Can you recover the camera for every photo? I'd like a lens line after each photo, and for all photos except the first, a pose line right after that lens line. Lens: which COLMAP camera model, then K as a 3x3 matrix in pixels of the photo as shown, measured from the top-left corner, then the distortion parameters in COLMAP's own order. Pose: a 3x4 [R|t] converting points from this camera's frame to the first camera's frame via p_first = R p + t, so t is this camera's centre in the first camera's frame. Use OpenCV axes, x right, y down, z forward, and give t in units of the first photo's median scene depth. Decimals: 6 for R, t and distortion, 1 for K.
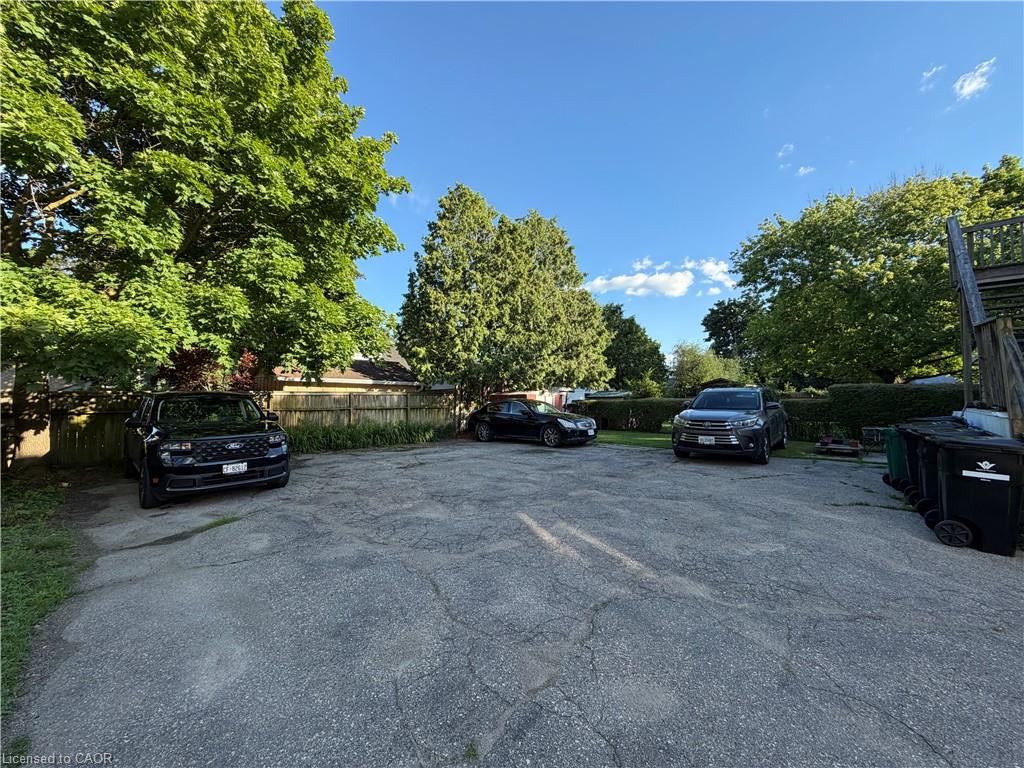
lens RADIAL K [[408.3, 0, 509.3], [0, 408.3, 387.3], [0, 0, 1]] dist [0.001825, -0.000028]
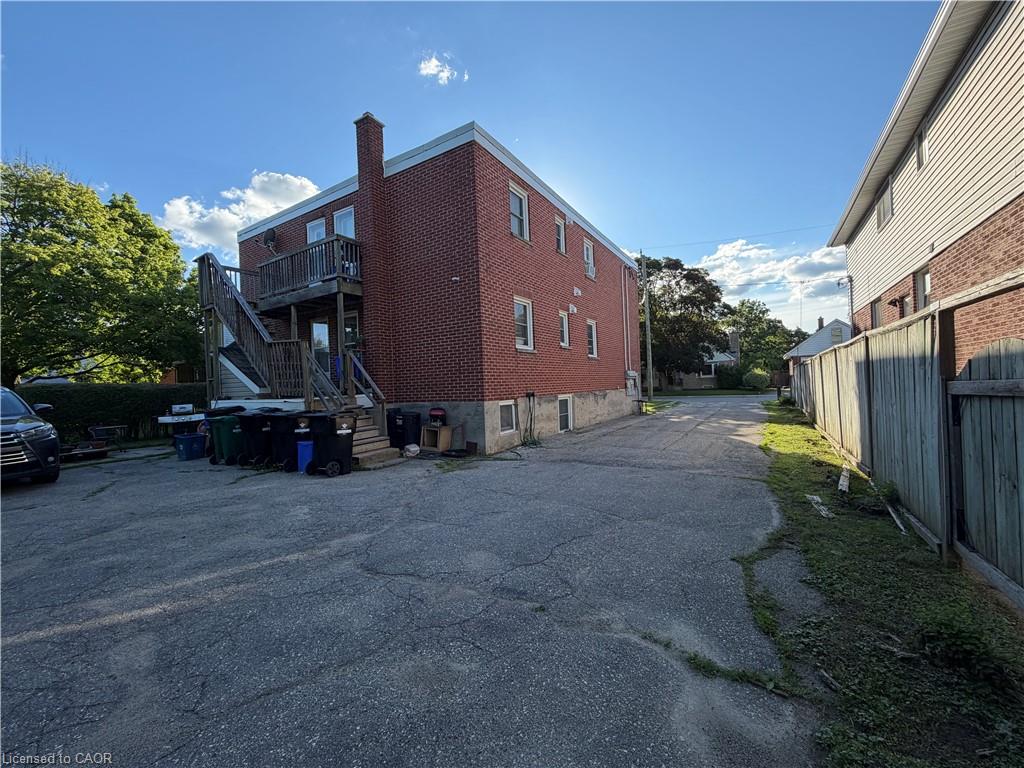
lens RADIAL K [[408.3, 0, 509.1], [0, 408.3, 383.8], [0, 0, 1]] dist [0.001825, -0.000028]
pose [[-0.195835, 0.008055, 0.980604, -0.761872], [0.007814, 0.999947, -0.006654, 0.026102], [-0.980606, 0.006359, -0.195888, 0.678173]]
